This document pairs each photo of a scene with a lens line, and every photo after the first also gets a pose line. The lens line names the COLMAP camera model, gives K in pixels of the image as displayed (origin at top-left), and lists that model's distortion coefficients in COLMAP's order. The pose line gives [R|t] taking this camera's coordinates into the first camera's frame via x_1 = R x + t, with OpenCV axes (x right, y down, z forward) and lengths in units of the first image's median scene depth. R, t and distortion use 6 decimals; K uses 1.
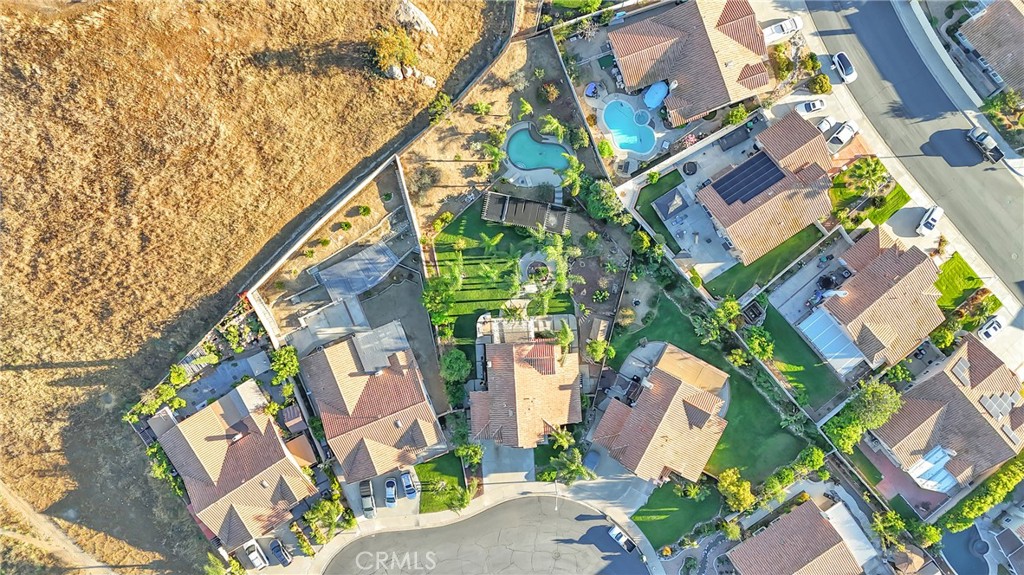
lens RADIAL K [[733.9, 0, 512.0], [0, 733.9, 287.5], [0, 0, 1]] dist [0.075356, -0.091091]
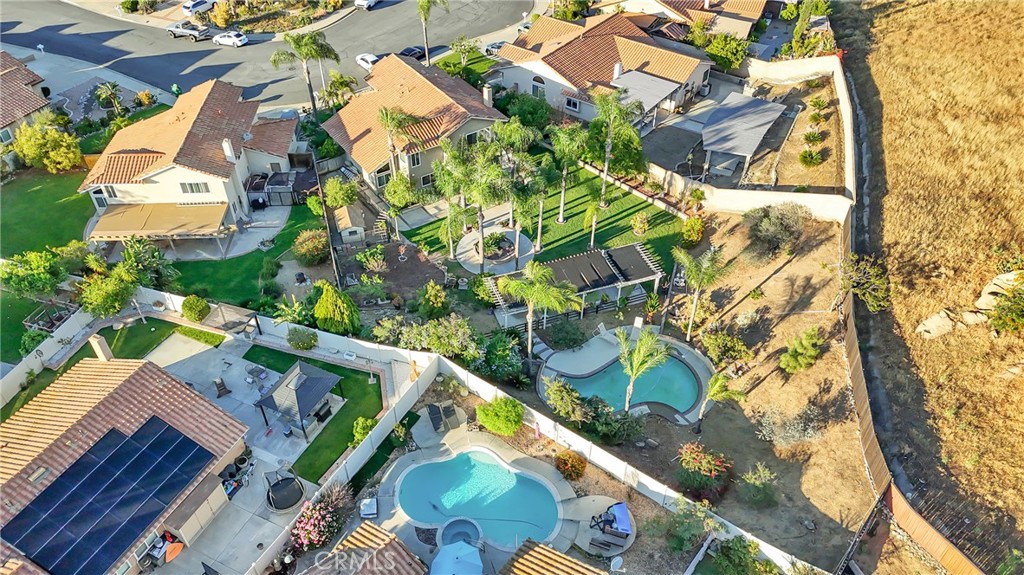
lens RADIAL K [[733.9, 0, 512.0], [0, 733.9, 287.5], [0, 0, 1]] dist [0.075356, -0.091091]
pose [[-0.855222, 0.371531, -0.361330, 0.239384], [-0.517934, -0.587929, 0.621356, -0.395171], [0.018417, 0.718543, 0.695239, 0.659501]]
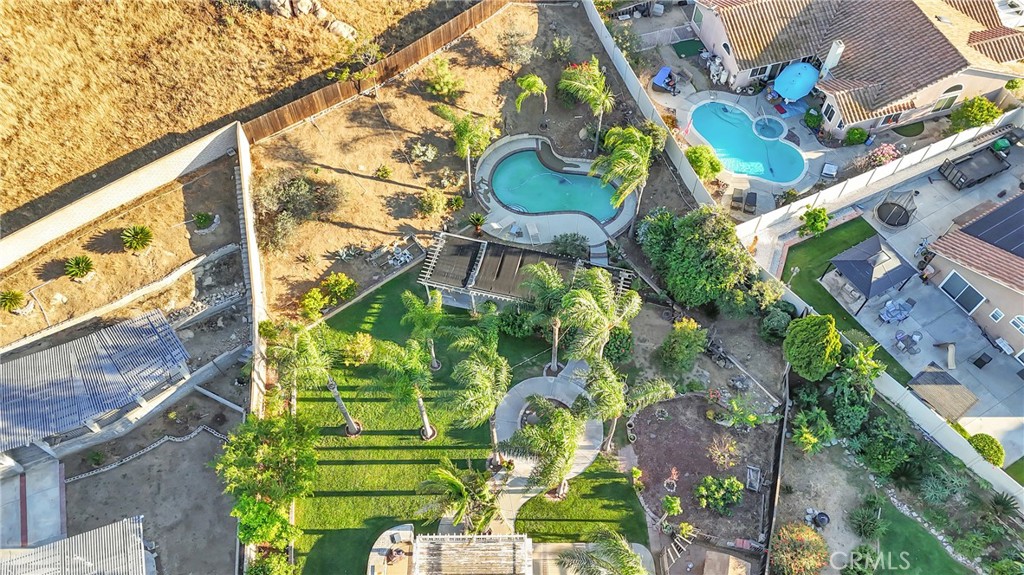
lens RADIAL K [[733.9, 0, 512.0], [0, 733.9, 287.5], [0, 0, 1]] dist [0.075356, -0.091091]
pose [[0.998464, 0.054577, -0.009543, 0.016464], [-0.051365, 0.847261, -0.528688, 0.127492], [-0.020769, 0.528366, 0.848763, 0.643823]]
